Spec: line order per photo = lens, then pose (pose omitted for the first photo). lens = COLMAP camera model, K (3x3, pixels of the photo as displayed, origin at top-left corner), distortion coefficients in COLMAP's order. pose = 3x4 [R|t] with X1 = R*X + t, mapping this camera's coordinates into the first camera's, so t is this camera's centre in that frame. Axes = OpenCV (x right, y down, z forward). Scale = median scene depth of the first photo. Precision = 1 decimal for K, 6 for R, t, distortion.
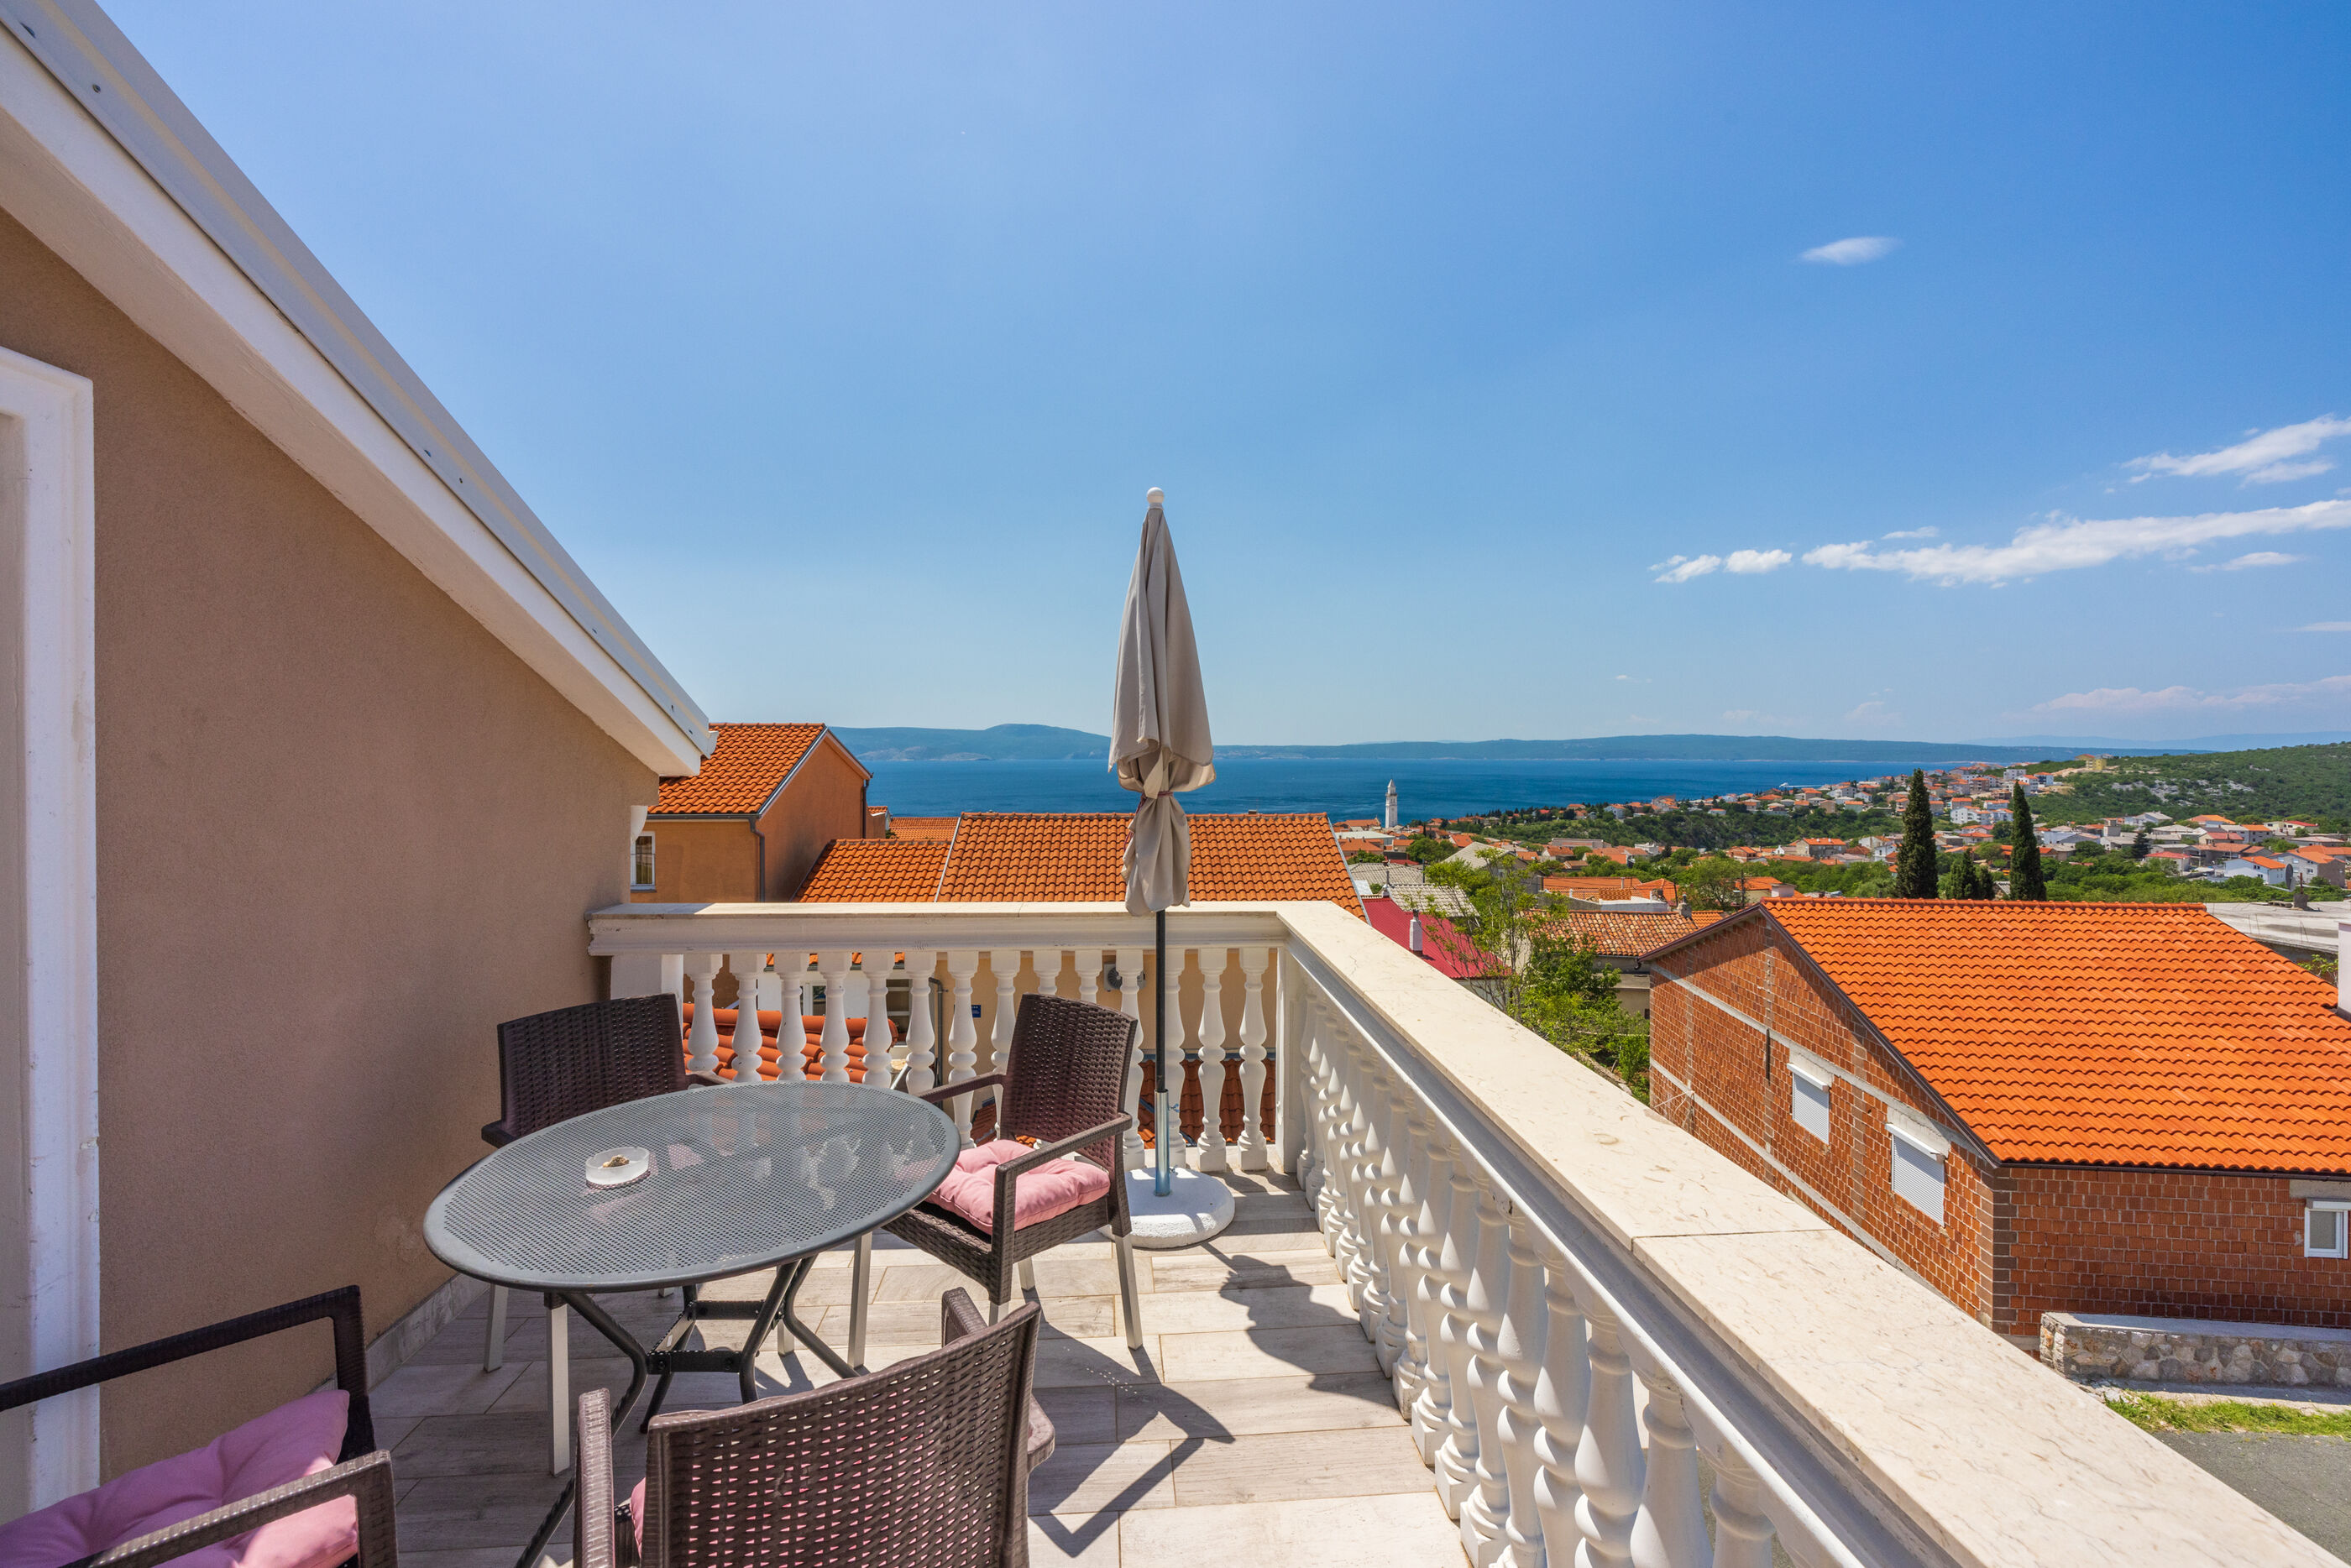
lens RADIAL K [[1009.7, 0, 1191.1], [0, 1009.7, 750.1], [0, 0, 1]] dist [-0.001822, 0.000510]
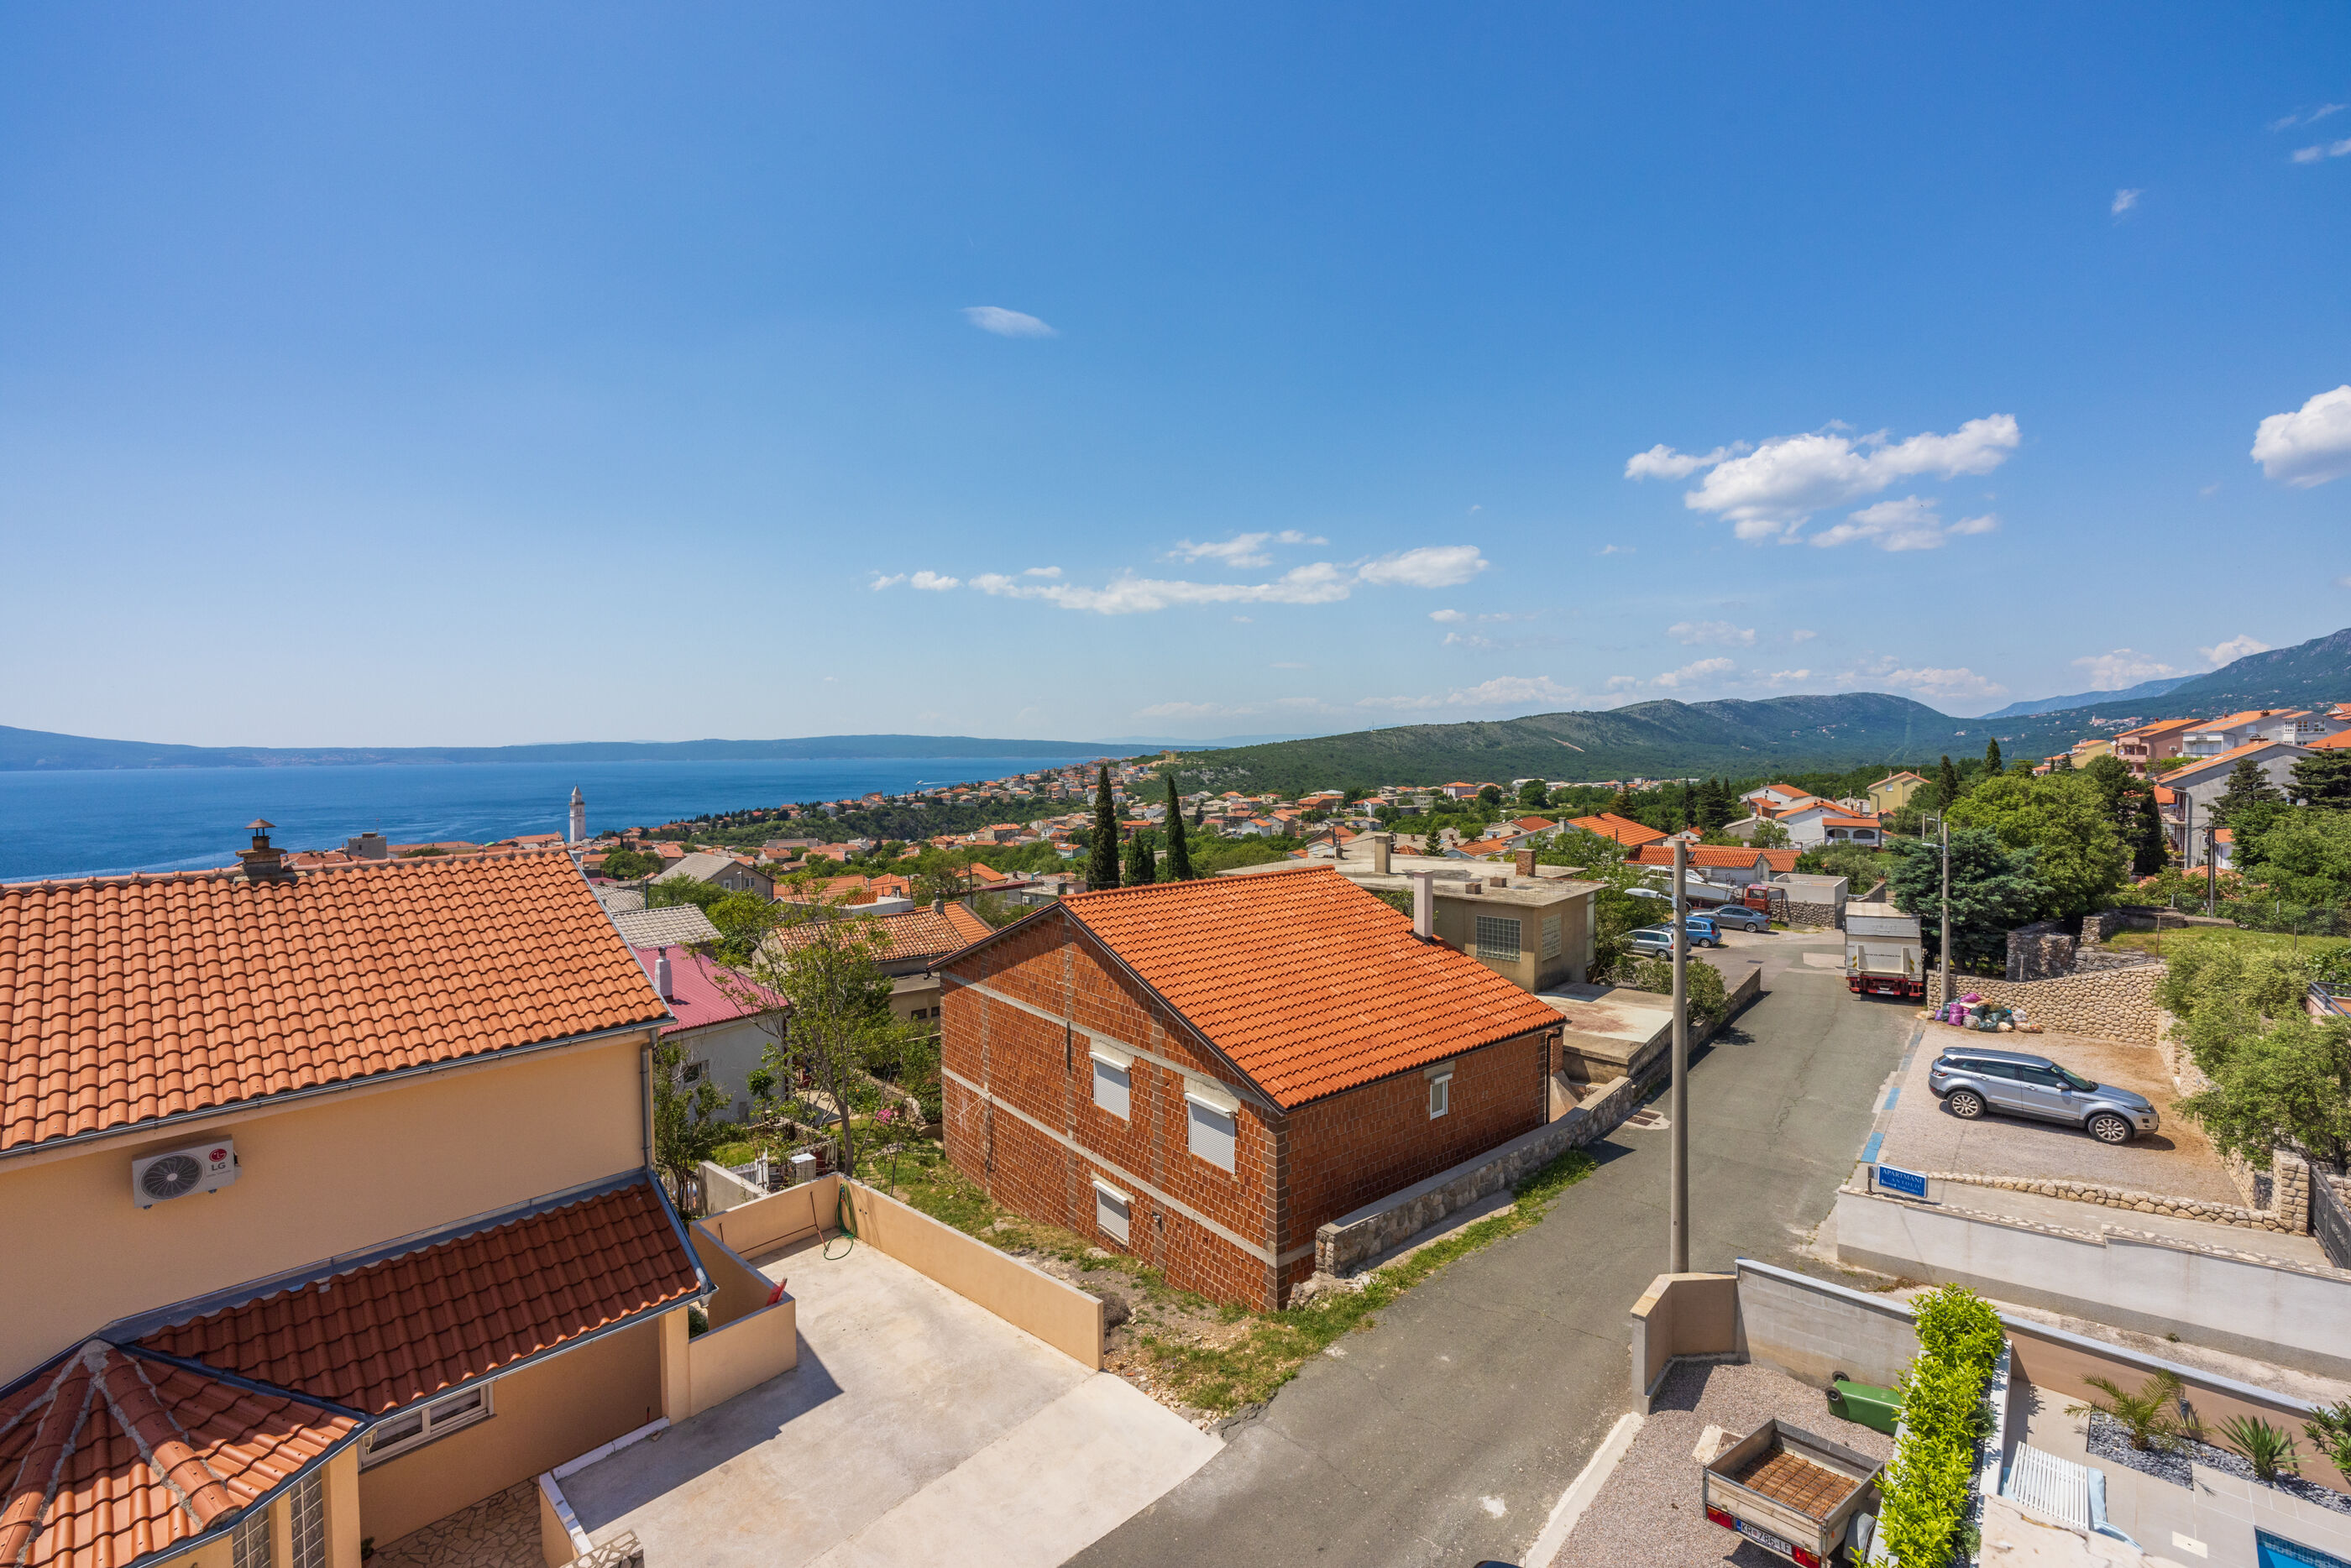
lens RADIAL K [[986.6, 0, 1188.6], [0, 986.6, 789.7], [0, 0, 1]] dist [0.005021, 0.000146]
pose [[0.723876, -0.035167, 0.689033, -0.031445], [0.006859, 0.999018, 0.043783, -0.005710], [-0.689896, -0.026968, 0.723406, 0.198557]]
